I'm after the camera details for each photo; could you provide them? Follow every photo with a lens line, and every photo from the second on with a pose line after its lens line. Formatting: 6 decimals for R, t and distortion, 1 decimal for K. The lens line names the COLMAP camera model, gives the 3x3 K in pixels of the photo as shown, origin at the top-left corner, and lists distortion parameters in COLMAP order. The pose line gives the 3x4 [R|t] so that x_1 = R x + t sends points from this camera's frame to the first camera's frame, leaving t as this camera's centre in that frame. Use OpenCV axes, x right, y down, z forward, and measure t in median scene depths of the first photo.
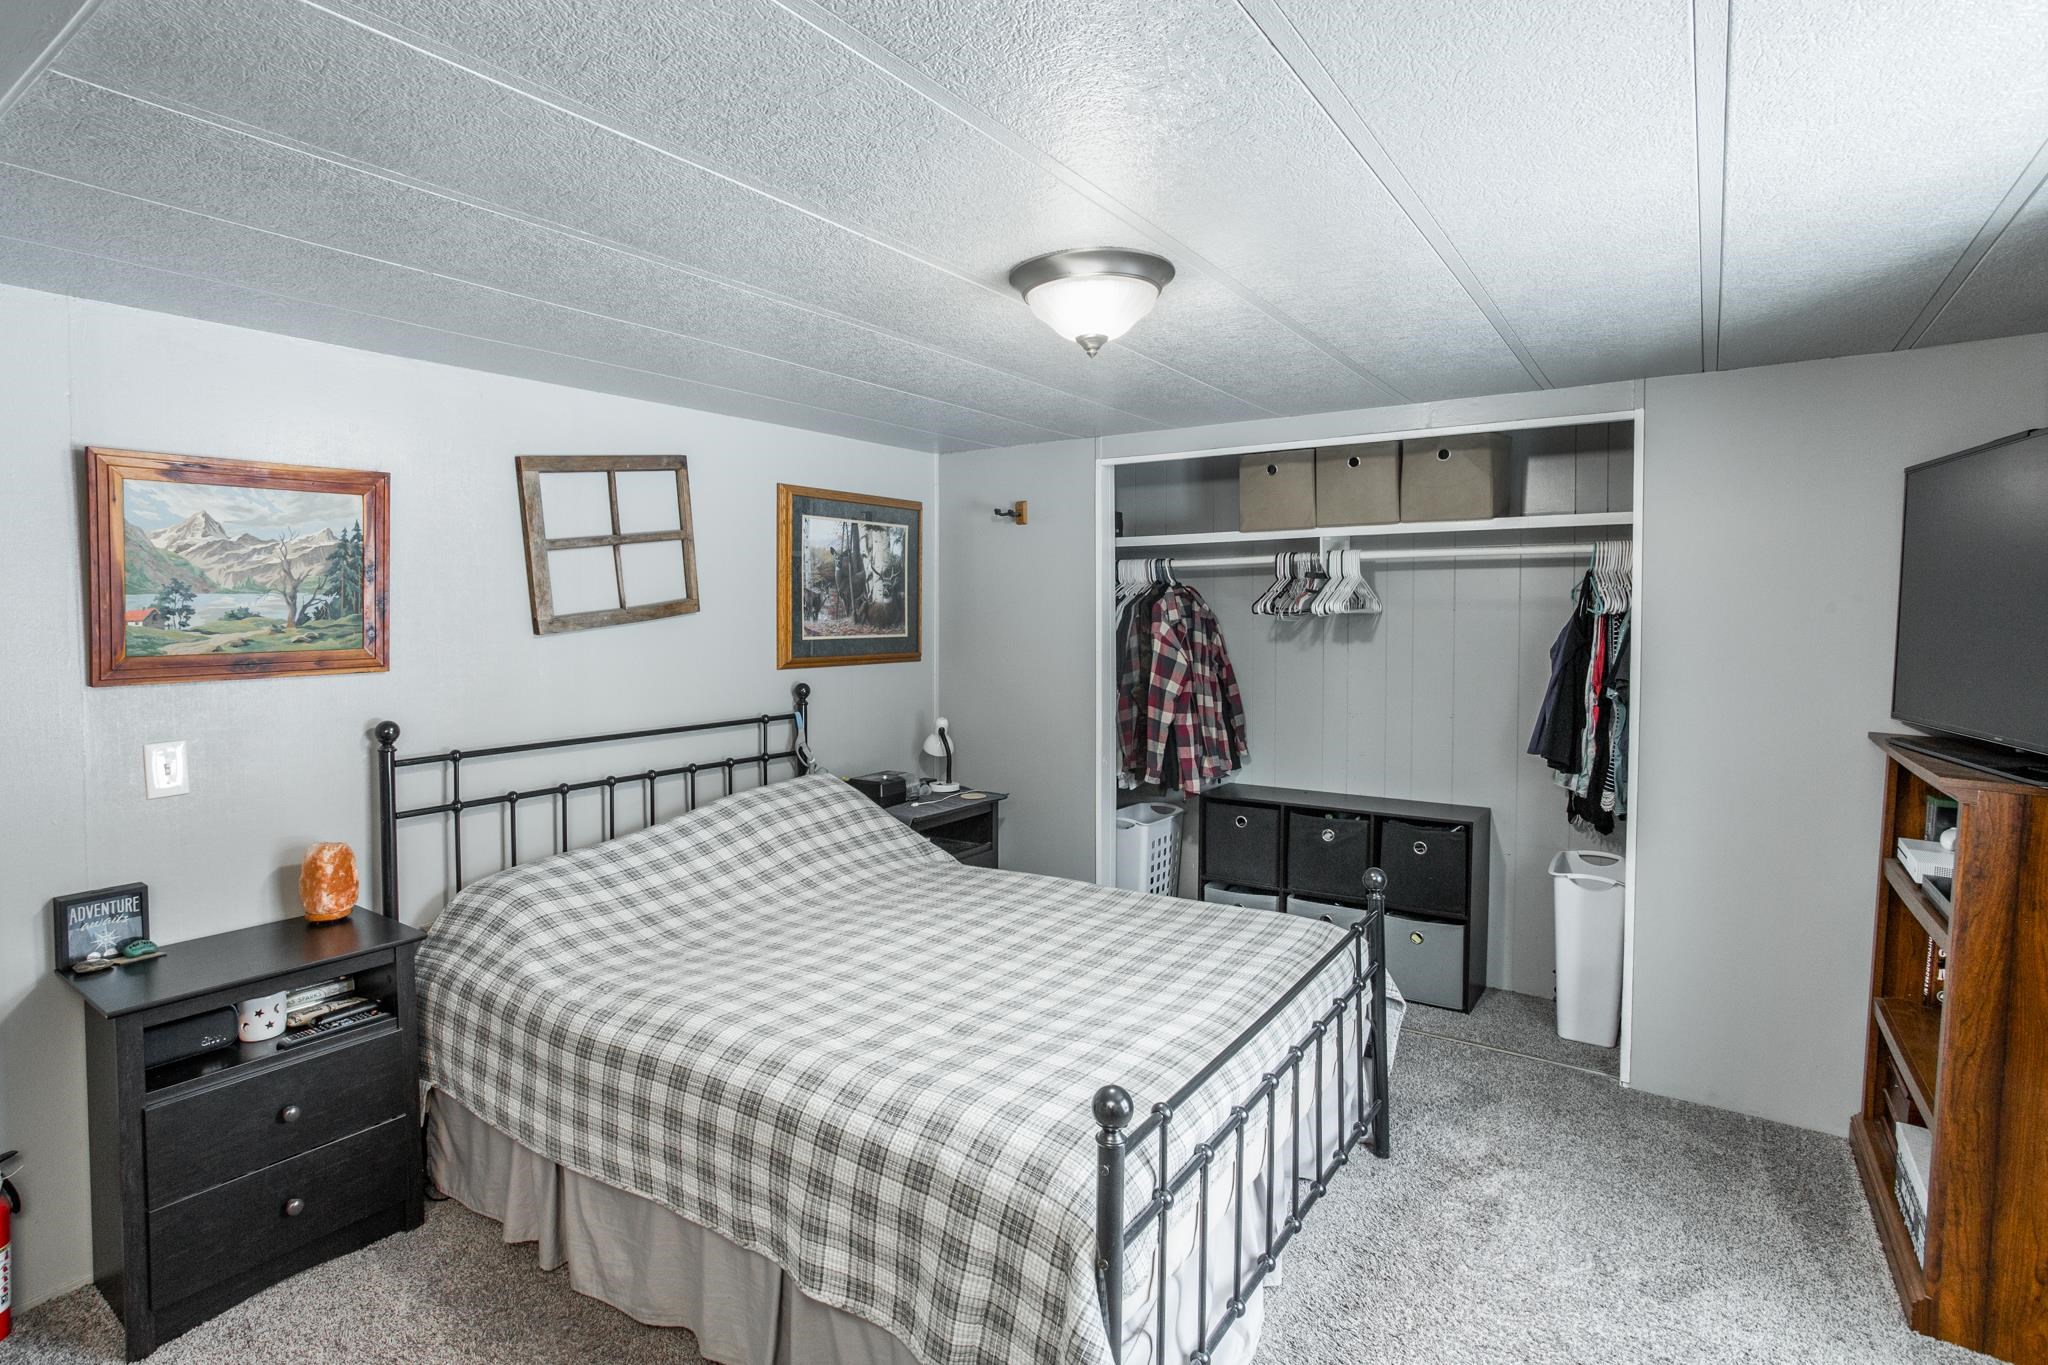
lens RADIAL K [[1035.4, 0, 958.0], [0, 1035.4, 617.4], [0, 0, 1]] dist [-0.096382, 0.060516]
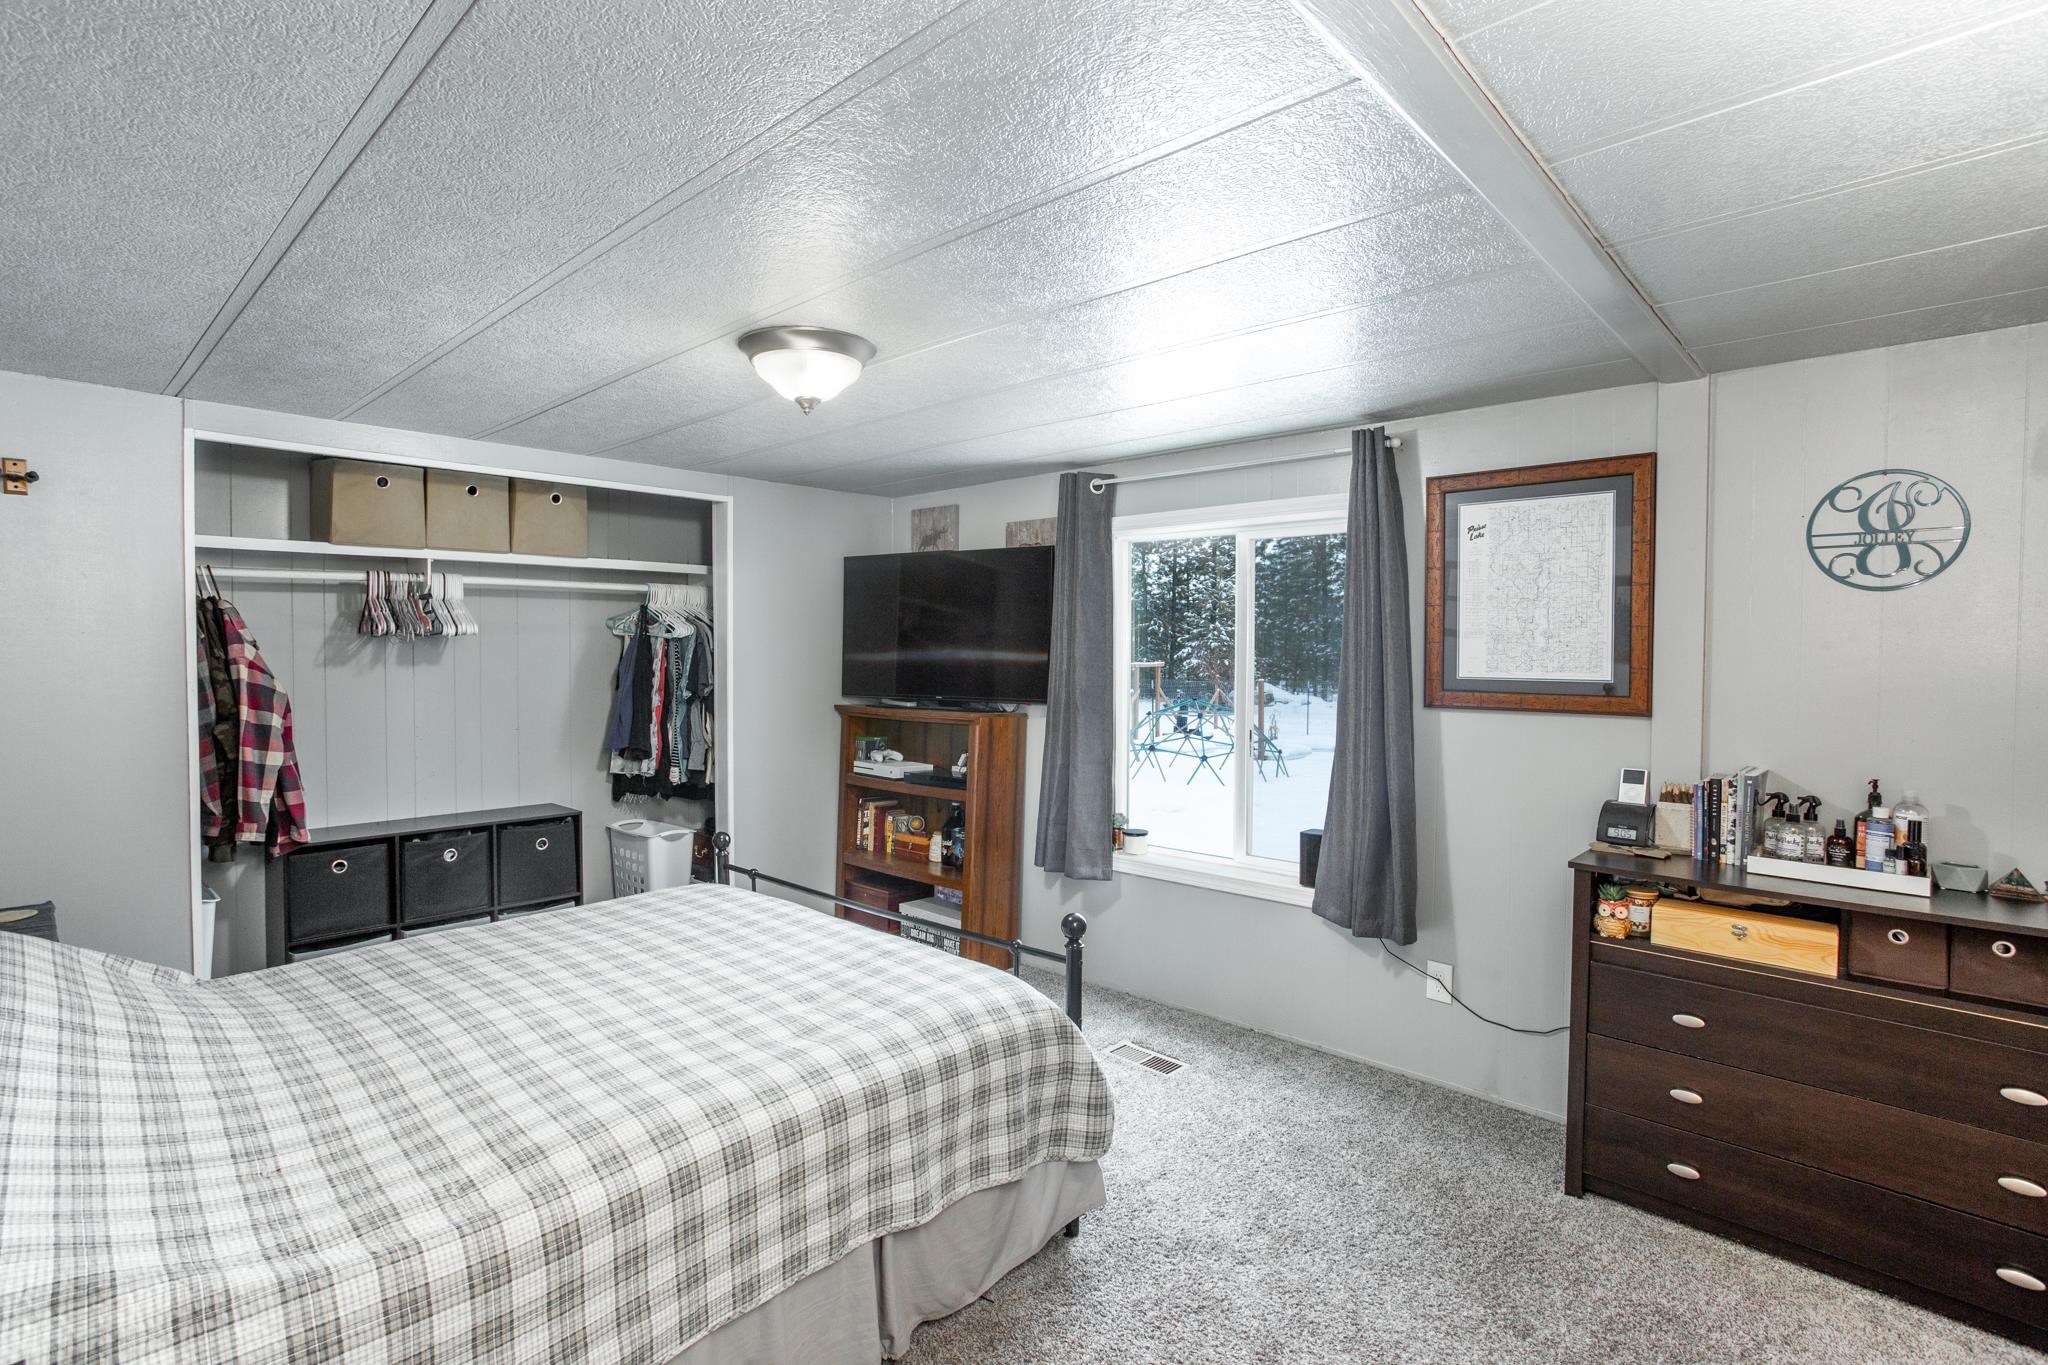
lens RADIAL K [[982.1, 0, 1018.9], [0, 982.1, 668.8], [0, 0, 1]] dist [-0.050302, 0.032544]
pose [[0.126627, -0.022547, 0.991694, -0.582834], [0.003257, 0.999746, 0.022314, 0.011141], [-0.991945, 0.000404, 0.126668, 0.361714]]
